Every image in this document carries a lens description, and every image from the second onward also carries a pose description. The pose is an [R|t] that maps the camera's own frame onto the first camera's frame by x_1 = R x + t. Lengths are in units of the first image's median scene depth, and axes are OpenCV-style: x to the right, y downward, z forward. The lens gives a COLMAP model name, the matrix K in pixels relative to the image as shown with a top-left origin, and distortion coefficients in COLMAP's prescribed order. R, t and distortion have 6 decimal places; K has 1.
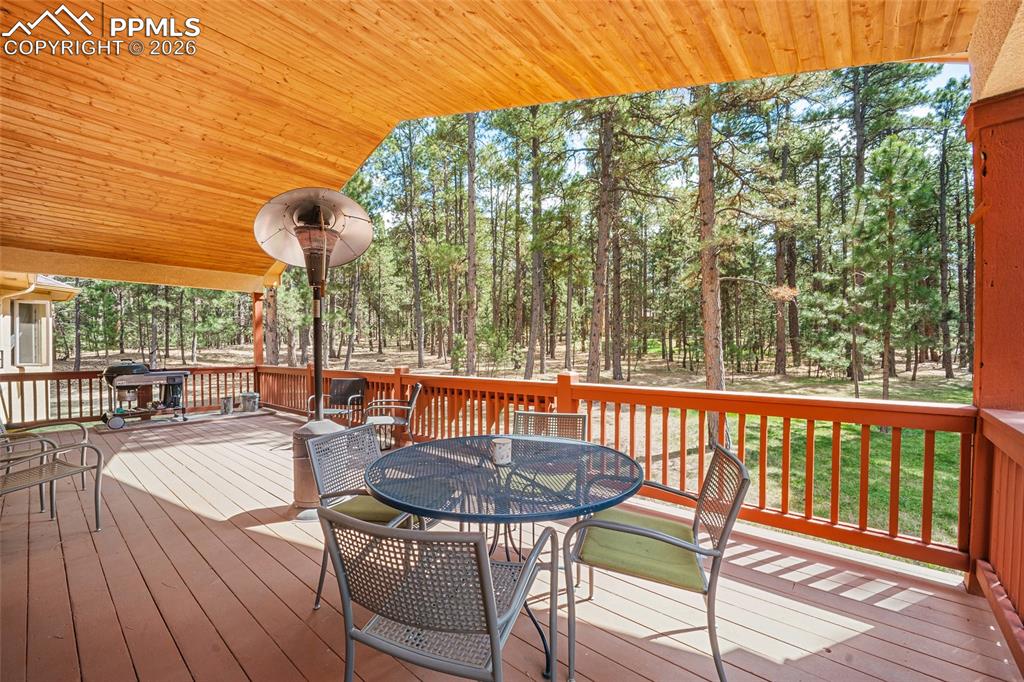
lens RADIAL K [[400.5, 0, 506.3], [0, 400.5, 342.9], [0, 0, 1]] dist [-0.000413, 0.000141]
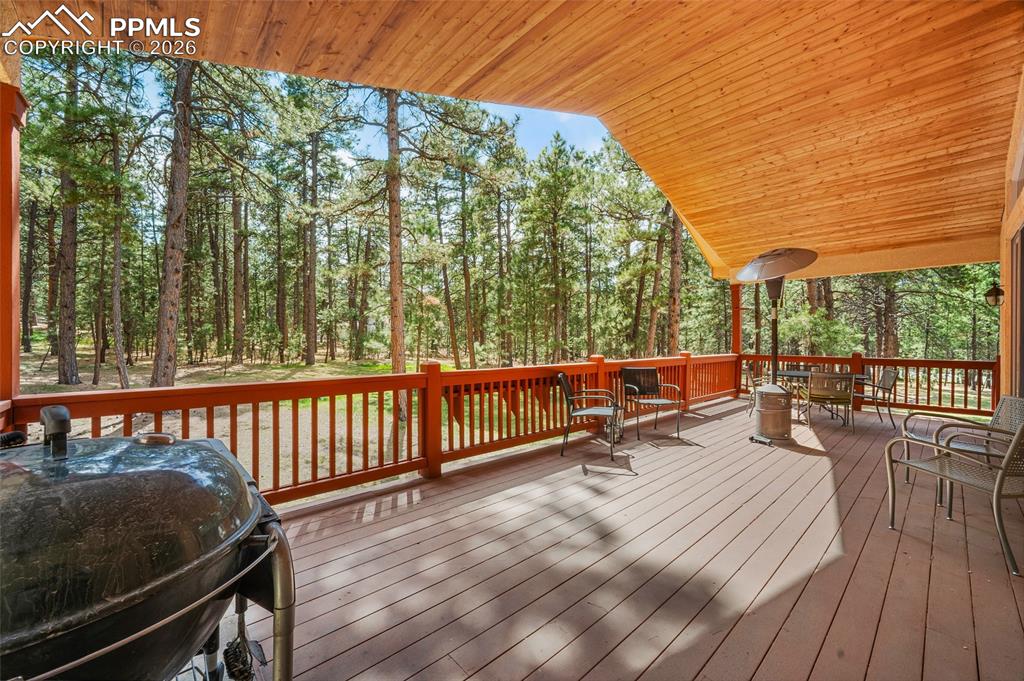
lens RADIAL K [[400.5, 0, 506.3], [0, 400.5, 342.4], [0, 0, 1]] dist [-0.000413, 0.000141]
pose [[0.136555, -0.001610, 0.990631, -1.045340], [-0.020128, 0.999788, 0.004400, 0.028682], [-0.990428, -0.020540, 0.136494, 0.898823]]
